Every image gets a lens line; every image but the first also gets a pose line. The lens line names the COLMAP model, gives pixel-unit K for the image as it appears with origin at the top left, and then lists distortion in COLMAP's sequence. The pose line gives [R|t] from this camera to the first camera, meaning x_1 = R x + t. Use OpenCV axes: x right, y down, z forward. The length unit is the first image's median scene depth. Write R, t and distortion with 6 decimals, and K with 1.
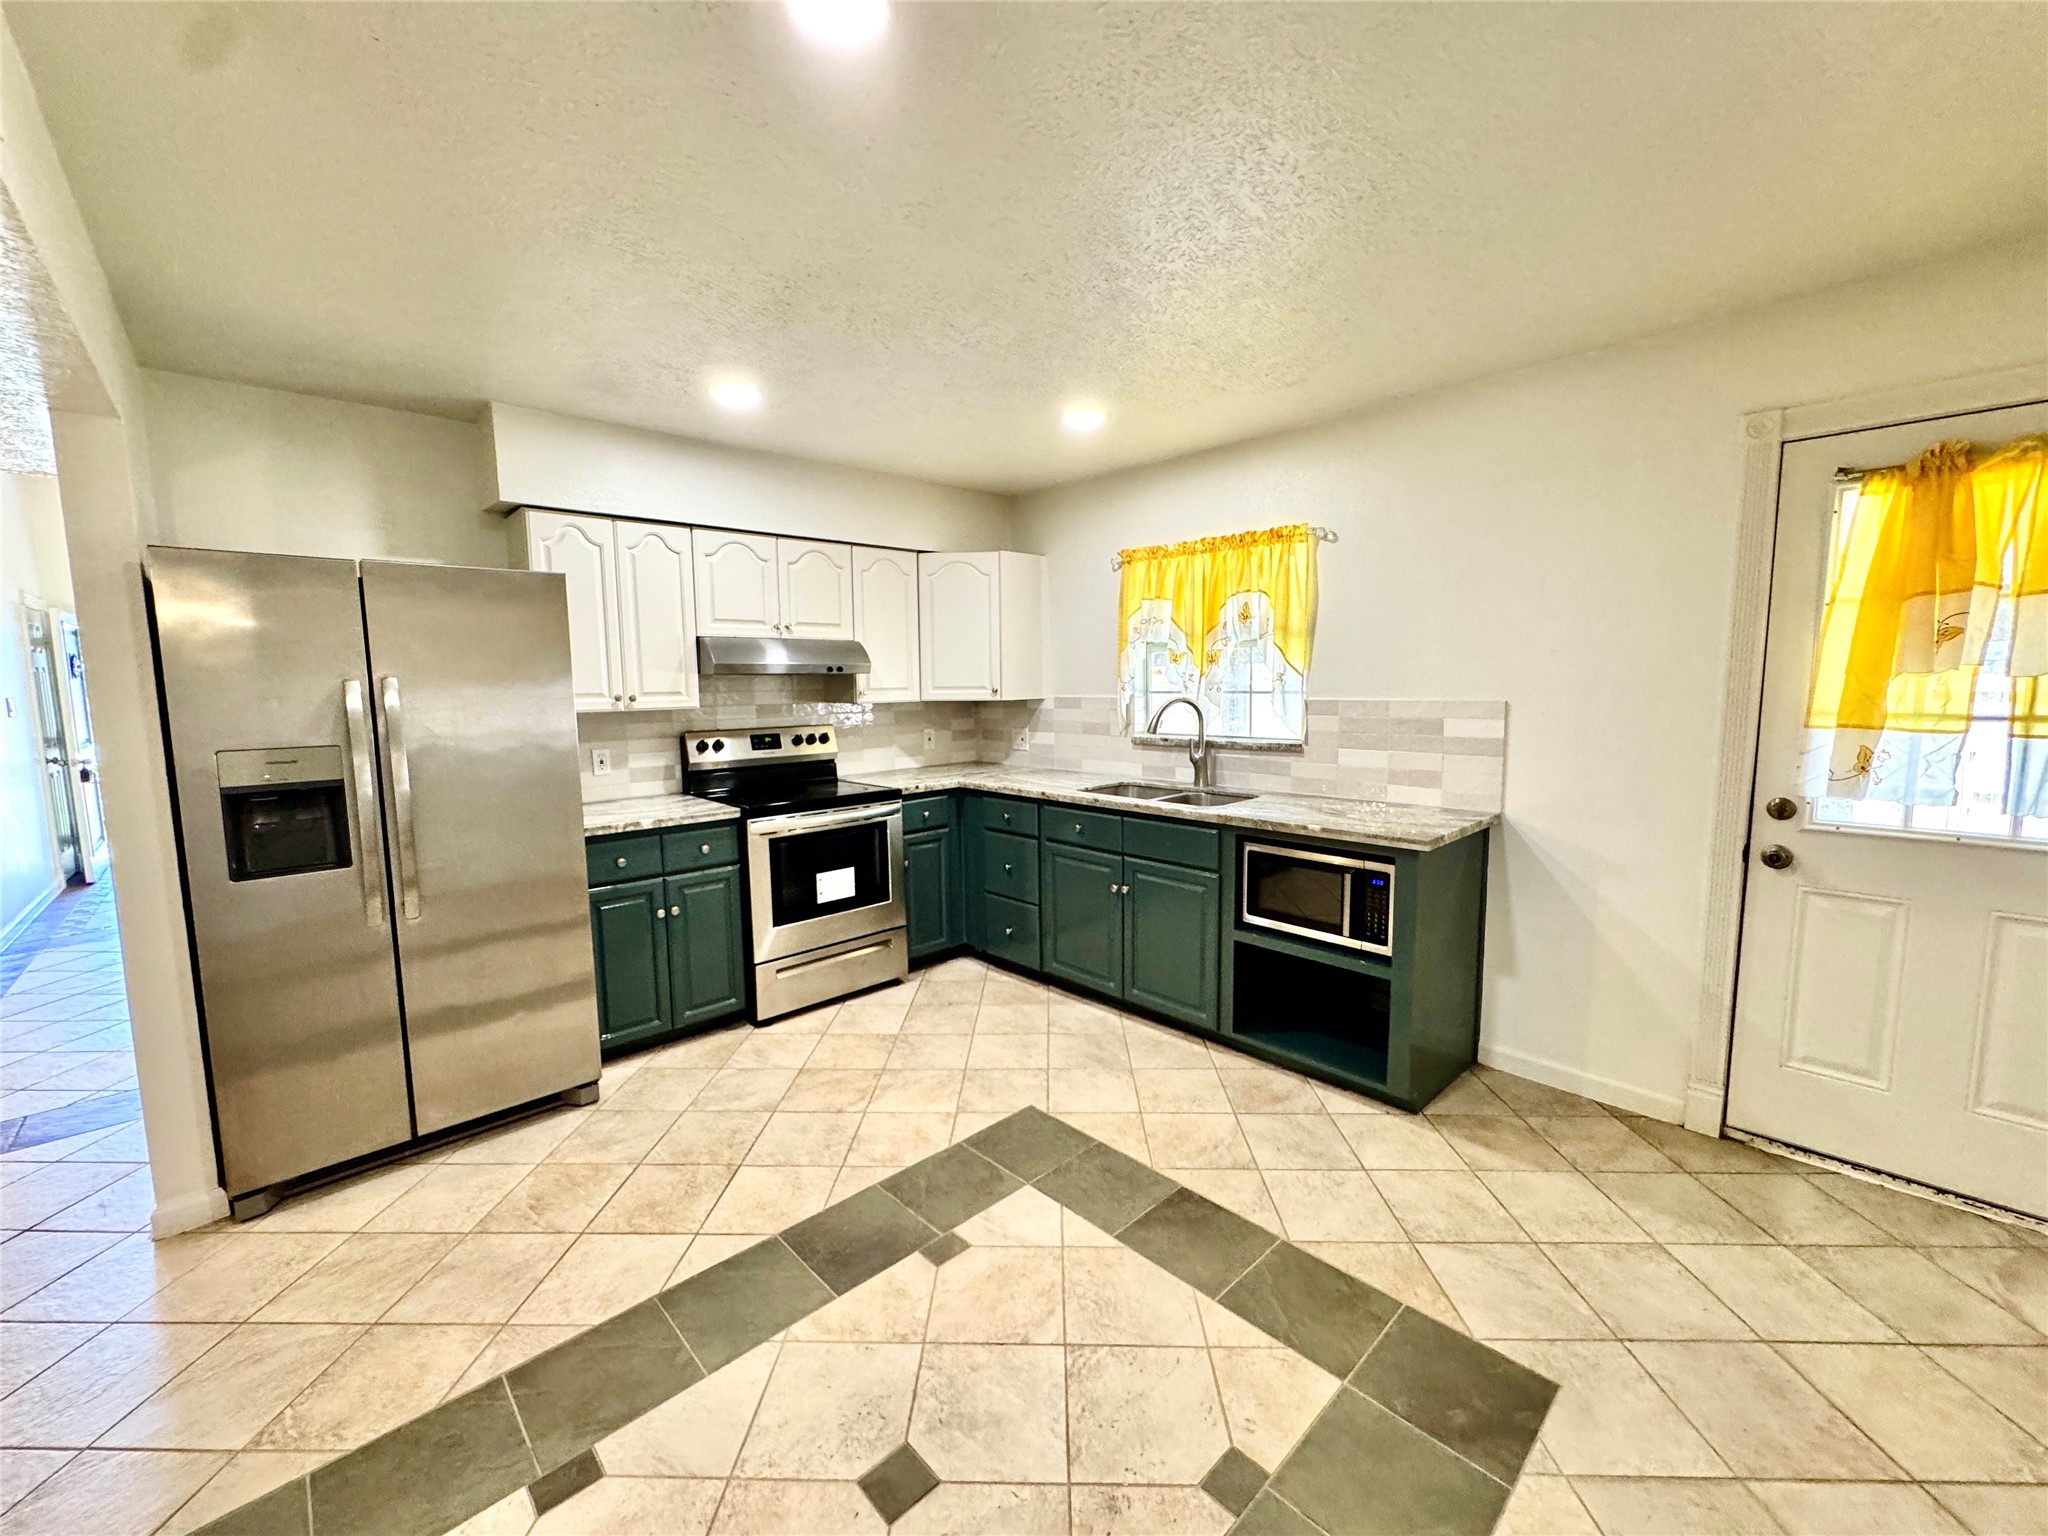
lens RADIAL K [[816.3, 0, 1021.7], [0, 816.3, 769.7], [0, 0, 1]] dist [-0.001673, -0.000139]
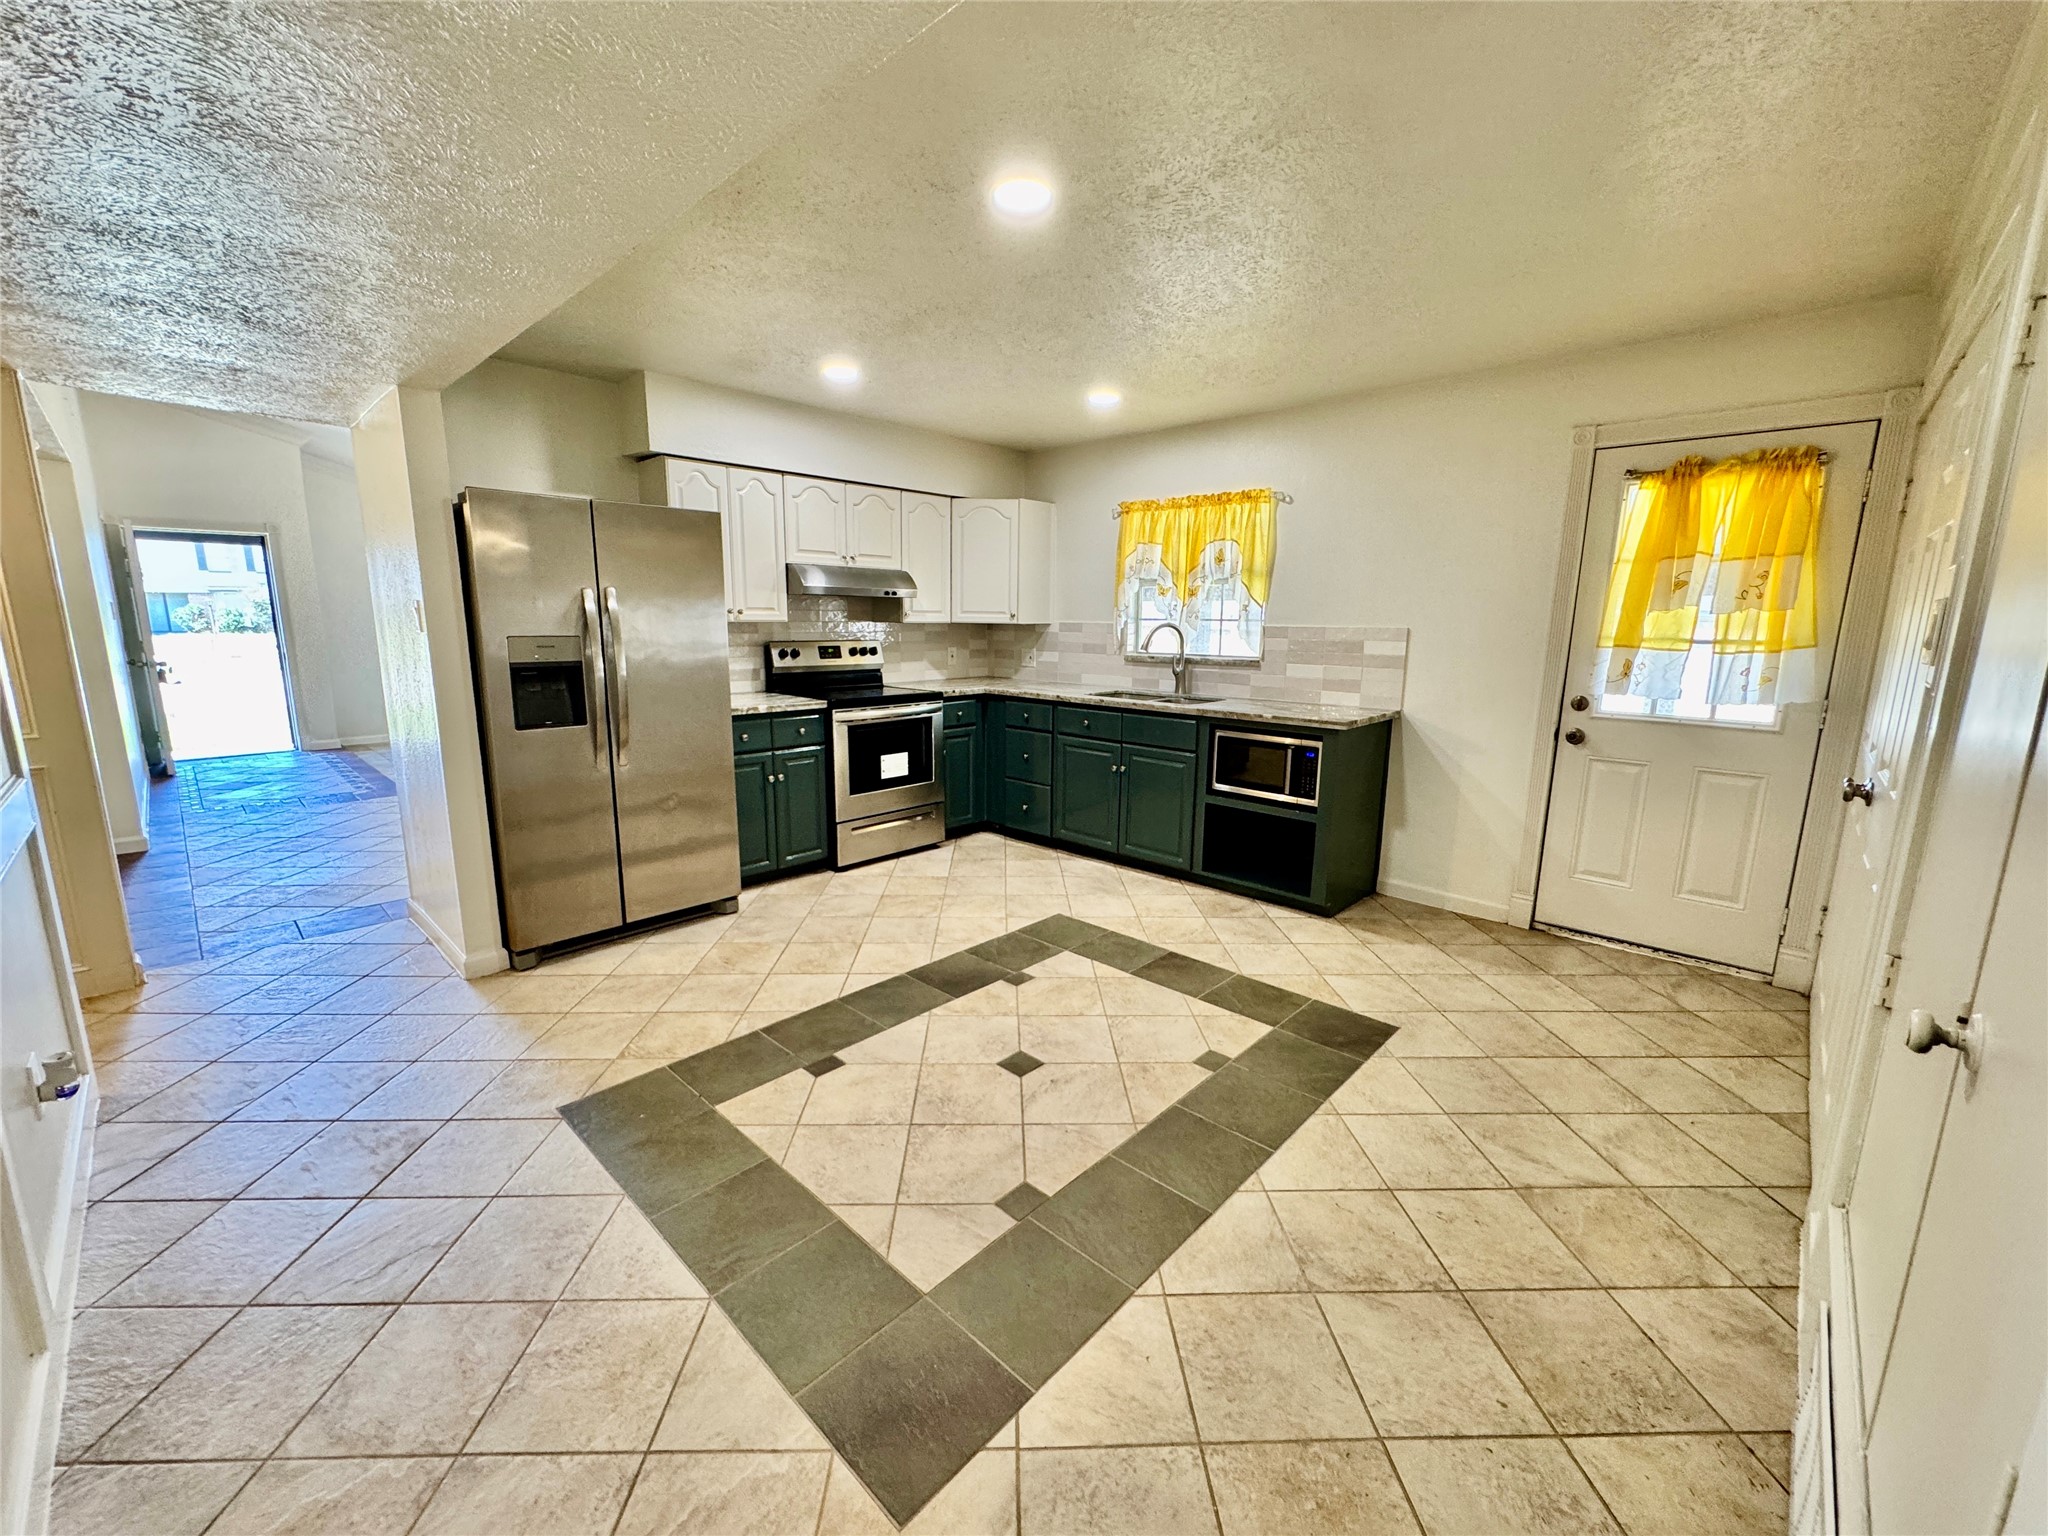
lens RADIAL K [[816.3, 0, 1021.7], [0, 816.3, 769.7], [0, 0, 1]] dist [-0.001673, -0.000139]
pose [[0.998134, 0.013579, 0.059527, -0.147366], [-0.017979, 0.997094, 0.074024, 0.070353], [-0.058349, -0.074956, 0.995478, -0.383008]]
